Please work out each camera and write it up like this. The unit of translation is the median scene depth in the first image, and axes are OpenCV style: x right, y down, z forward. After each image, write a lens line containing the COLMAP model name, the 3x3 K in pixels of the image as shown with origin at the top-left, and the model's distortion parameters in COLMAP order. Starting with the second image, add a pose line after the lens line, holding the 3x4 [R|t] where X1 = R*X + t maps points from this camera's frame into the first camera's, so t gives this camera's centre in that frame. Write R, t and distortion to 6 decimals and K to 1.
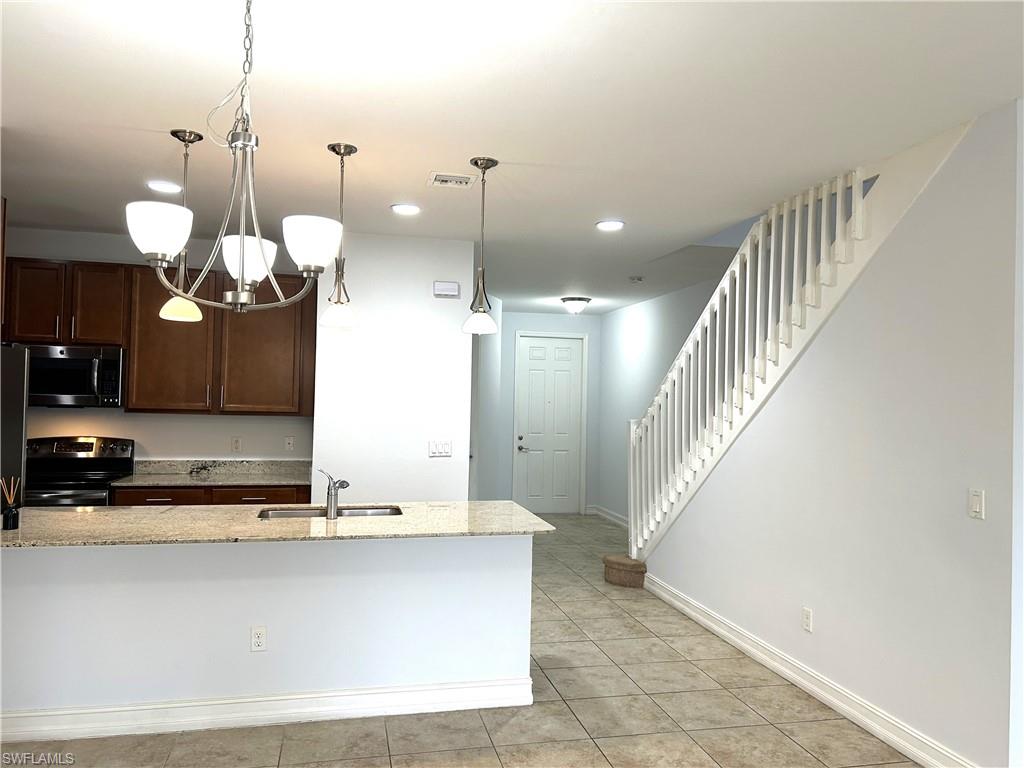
lens RADIAL K [[770.8, 0, 542.3], [0, 770.8, 385.3], [0, 0, 1]] dist [-0.000920, -0.007618]
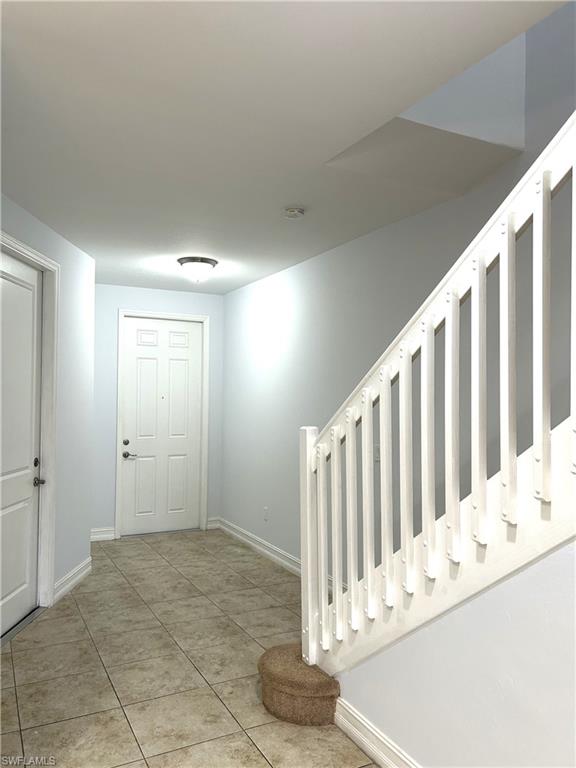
lens RADIAL K [[572.5, 0, 288.0], [0, 572.5, 384.0], [0, 0, 1]] dist [0.001685, -0.006597]
pose [[0.974684, -0.005198, 0.223525, 0.005331], [0.005543, 0.999984, -0.000916, 0.013566], [-0.223517, 0.002131, 0.974698, 0.602346]]
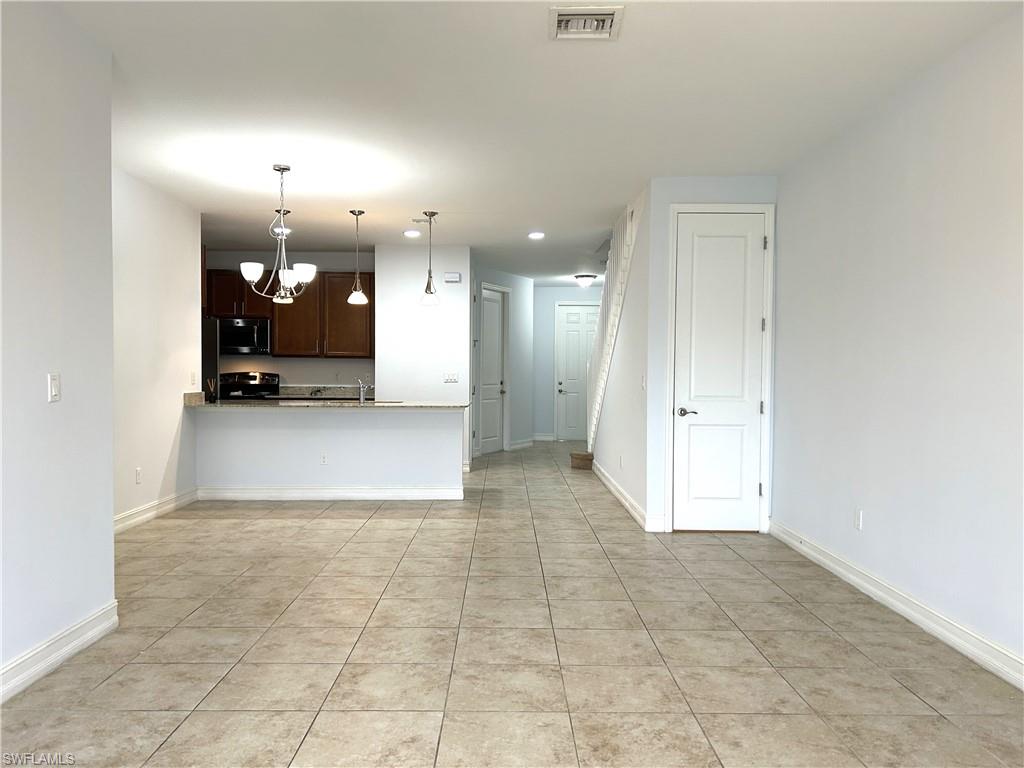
lens RADIAL K [[763.4, 0, 512.0], [0, 763.4, 384.0], [0, 0, 1]] dist [0.001685, -0.006597]
pose [[0.971042, -0.004140, -0.238873, 0.324910], [0.013162, 0.999258, 0.036187, 0.035128], [0.238546, -0.038284, 0.970376, -0.446751]]
